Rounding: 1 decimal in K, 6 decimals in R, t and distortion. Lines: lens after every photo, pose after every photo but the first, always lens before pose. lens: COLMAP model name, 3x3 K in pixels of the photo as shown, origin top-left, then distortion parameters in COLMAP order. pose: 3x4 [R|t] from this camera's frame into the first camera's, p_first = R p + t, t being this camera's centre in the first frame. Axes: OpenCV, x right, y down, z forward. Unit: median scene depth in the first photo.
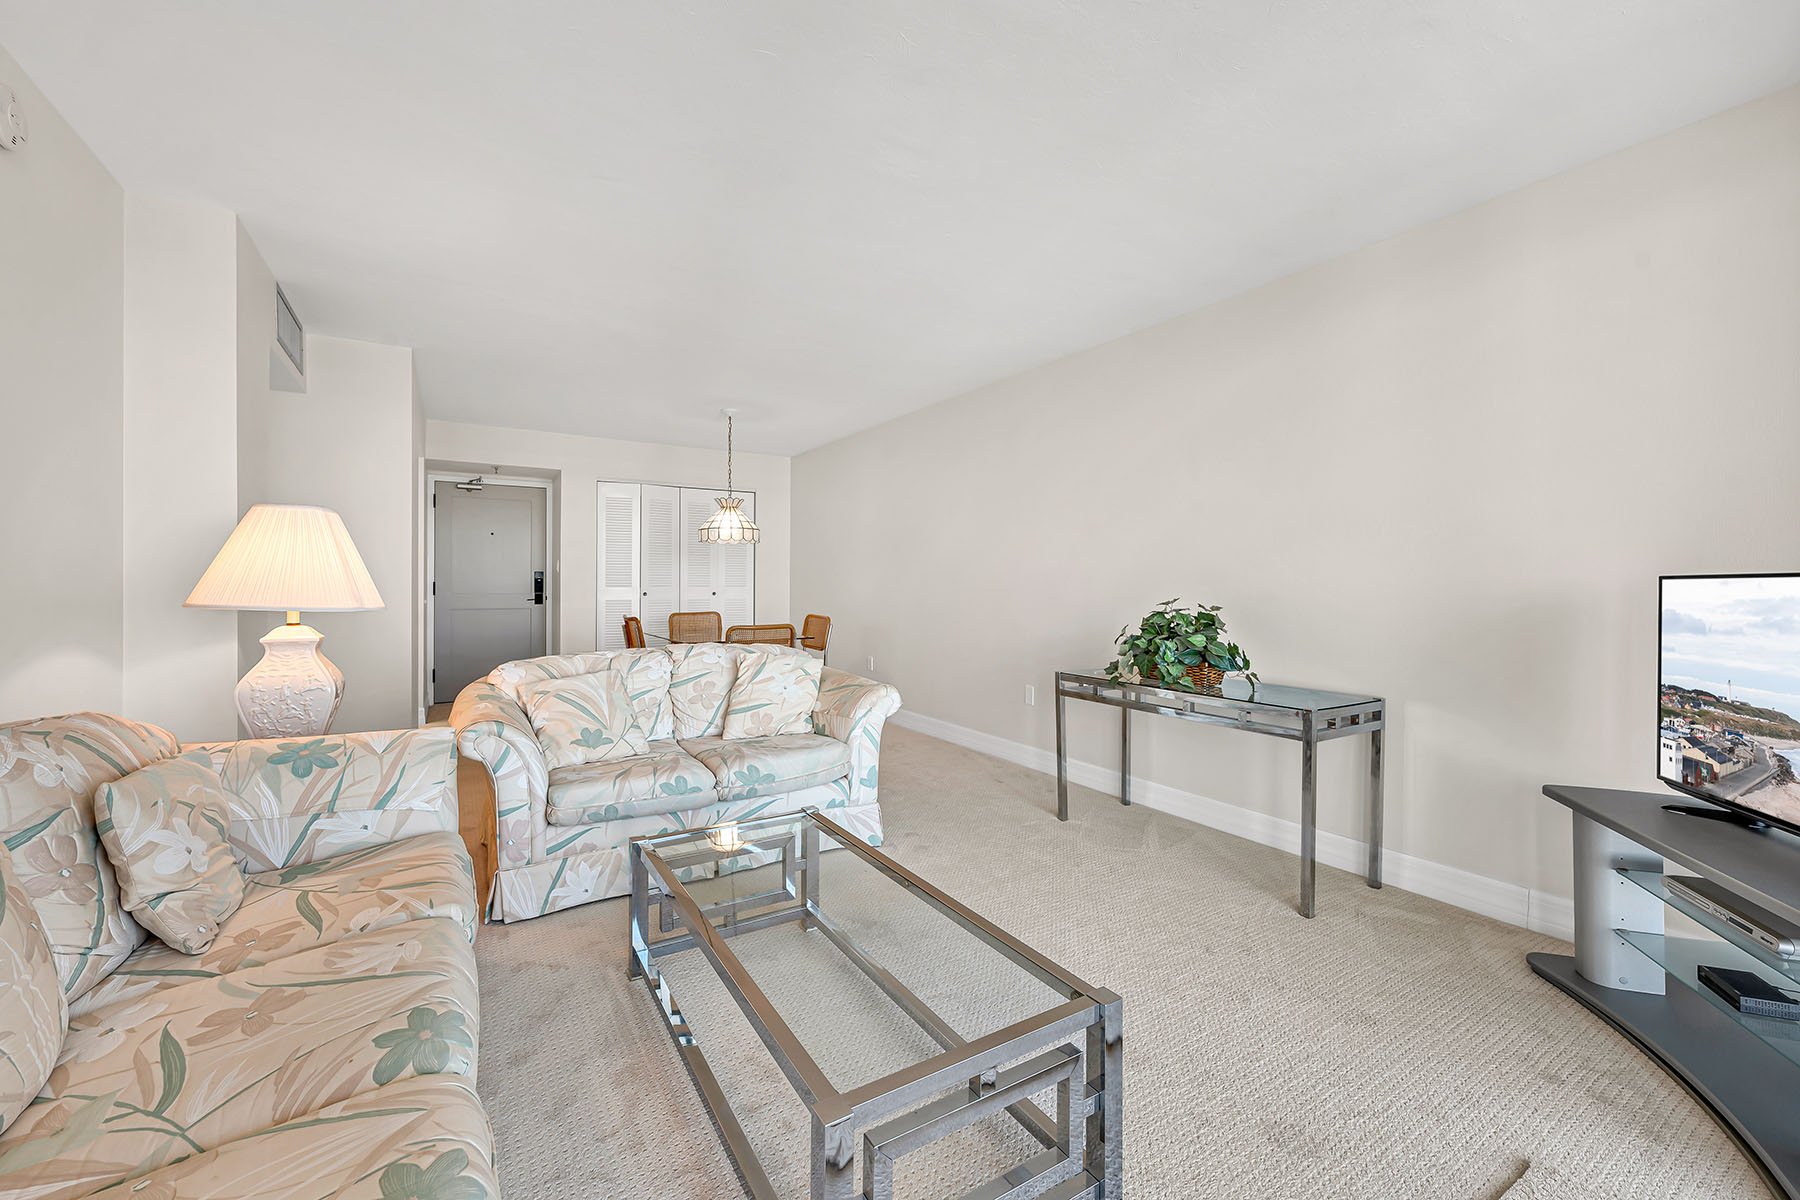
lens RADIAL K [[719.5, 0, 904.5], [0, 719.5, 587.2], [0, 0, 1]] dist [-0.001397, -0.000745]
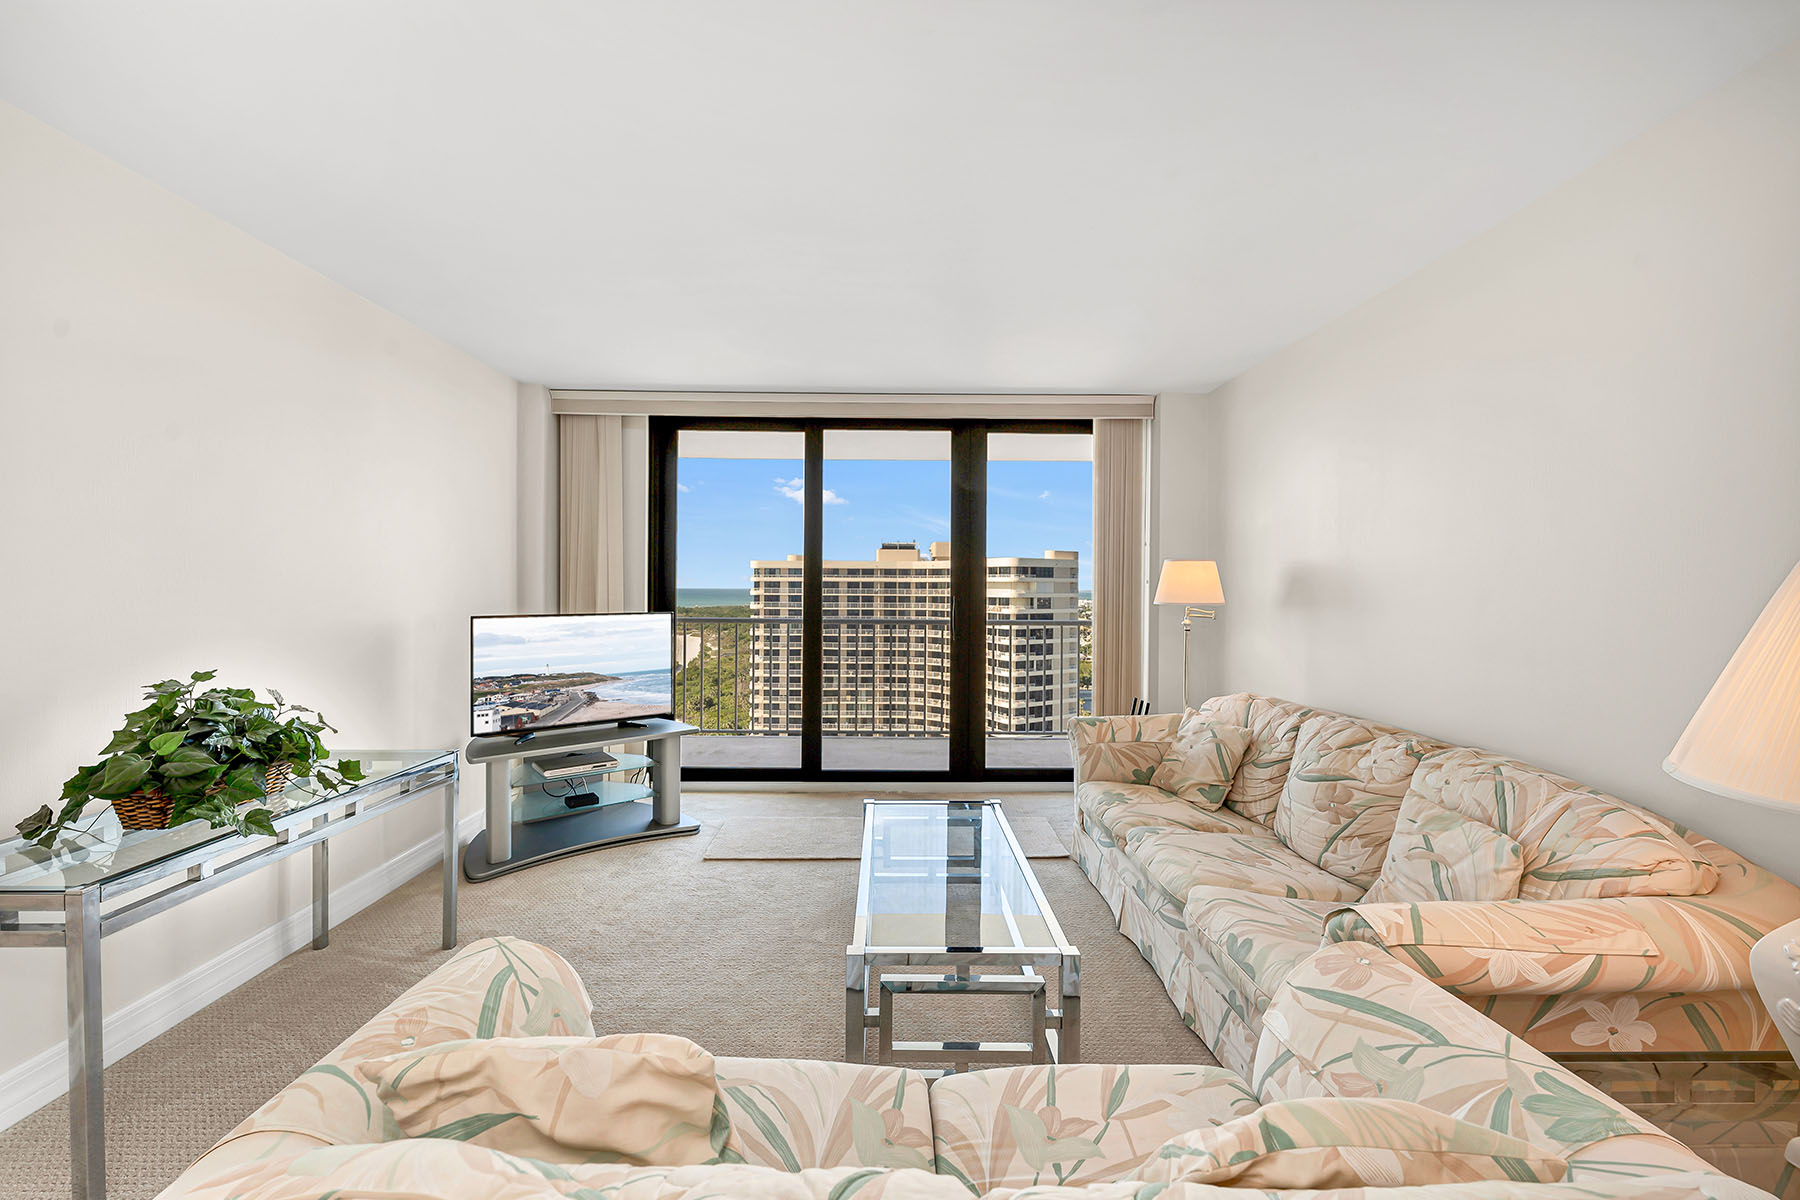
lens RADIAL K [[719.5, 0, 897.0], [0, 719.5, 591.3], [0, 0, 1]] dist [-0.001397, -0.000745]
pose [[-0.856486, -0.016780, 0.515897, -0.487278], [-0.012842, 0.999855, 0.011202, -0.075917], [-0.516010, 0.002969, -0.856577, 1.542879]]
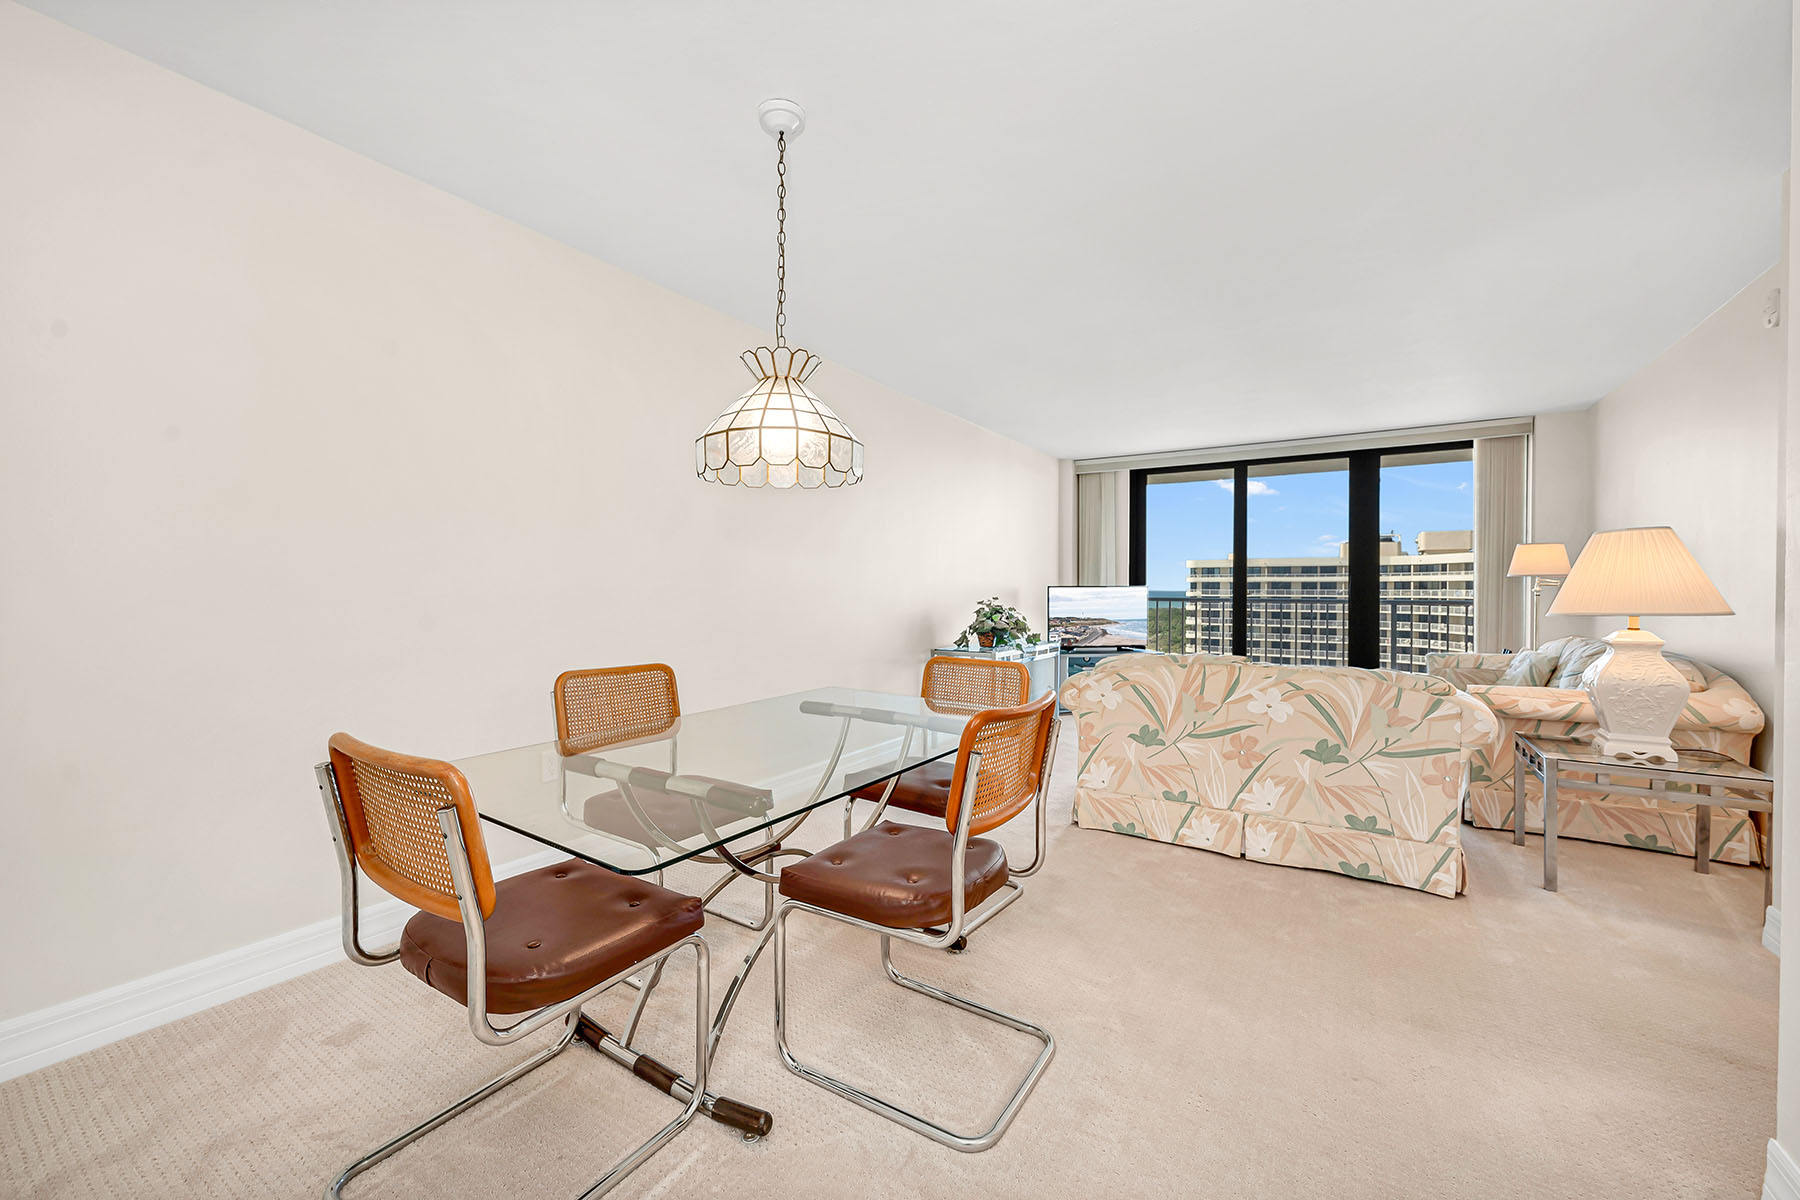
lens RADIAL K [[719.5, 0, 891.8], [0, 719.5, 591.2], [0, 0, 1]] dist [-0.001397, -0.000745]
pose [[-0.425576, -0.013611, 0.904820, -1.271830], [-0.003871, 0.999905, 0.013220, -0.020316], [-0.904915, 0.002123, -0.425588, 2.448791]]
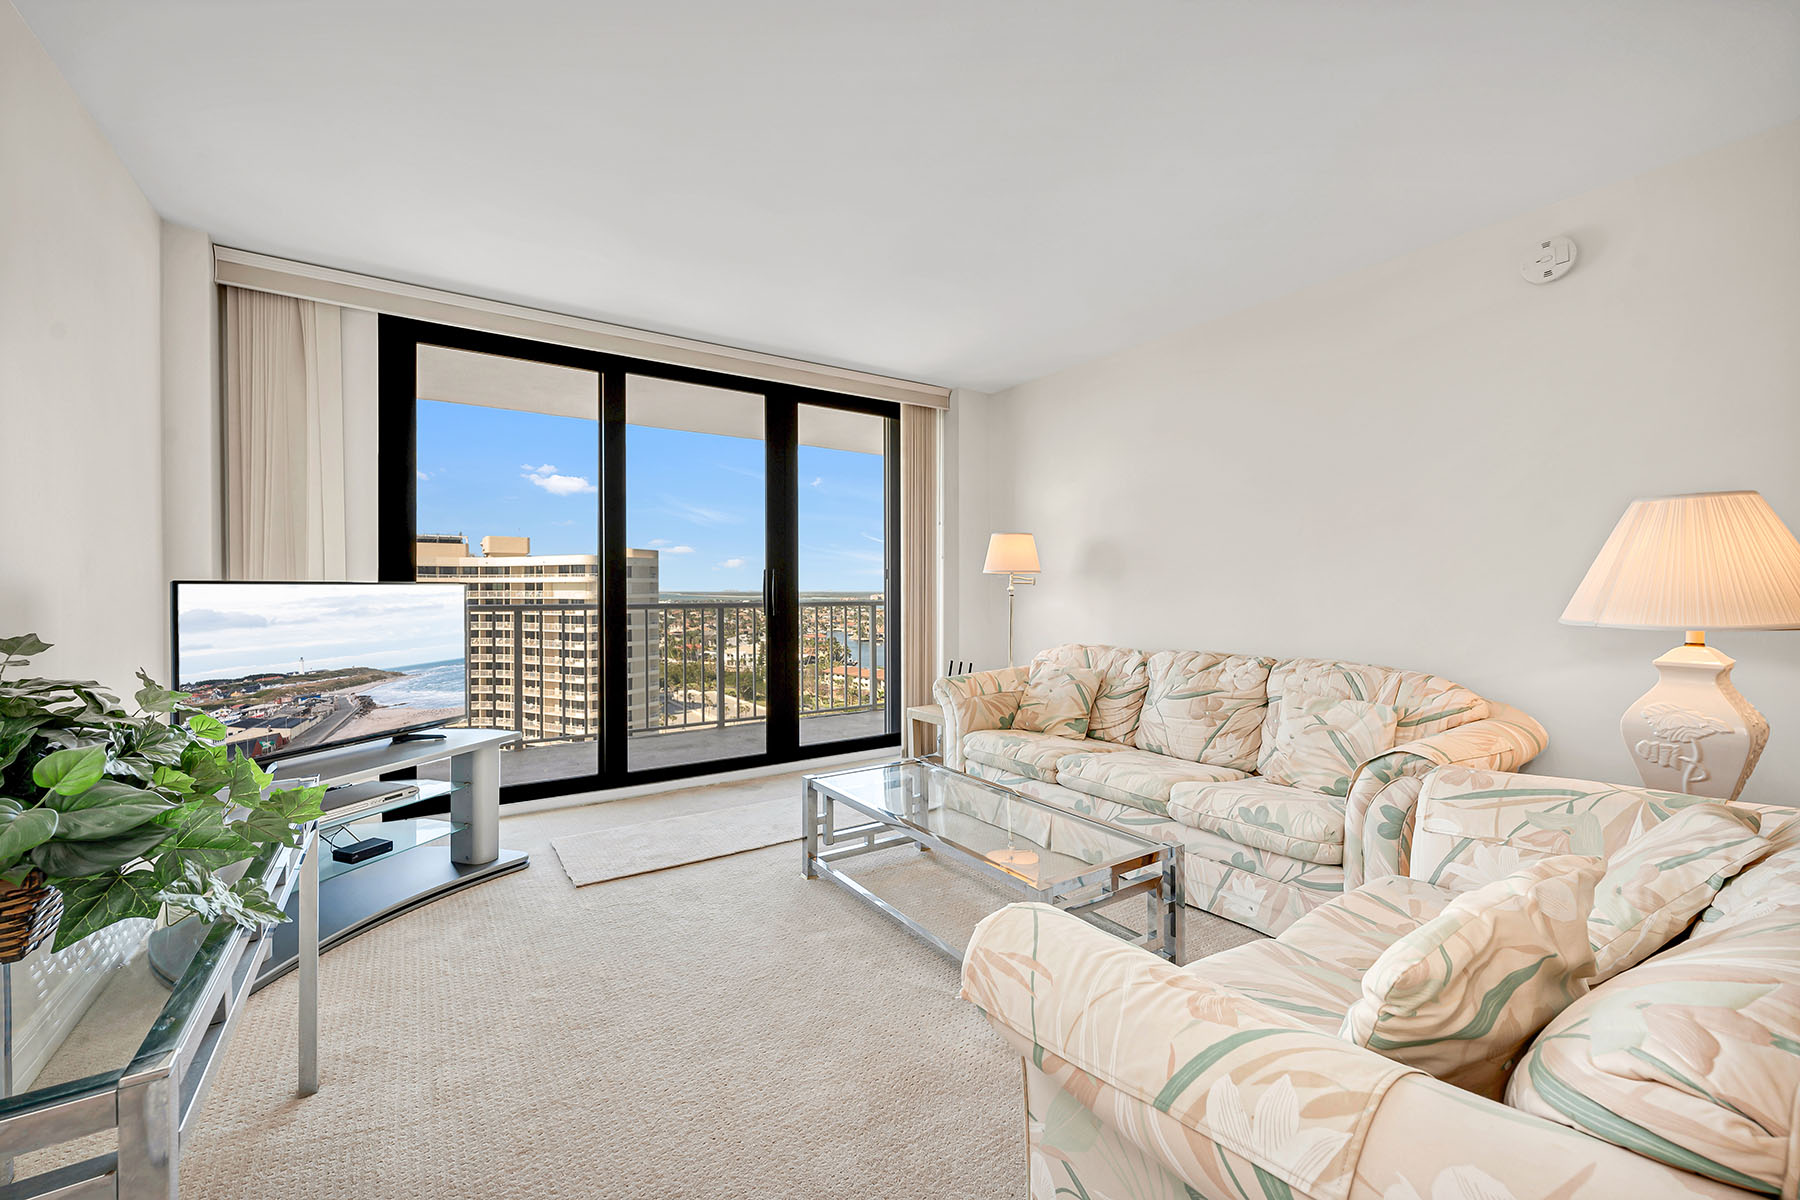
lens RADIAL K [[719.5, 0, 901.4], [0, 719.5, 595.6], [0, 0, 1]] dist [-0.001397, -0.000745]
pose [[-0.999100, -0.006334, -0.041936, 0.078929], [-0.006775, 0.999923, 0.010391, -0.004226], [0.041867, 0.010666, -0.999066, 1.652234]]
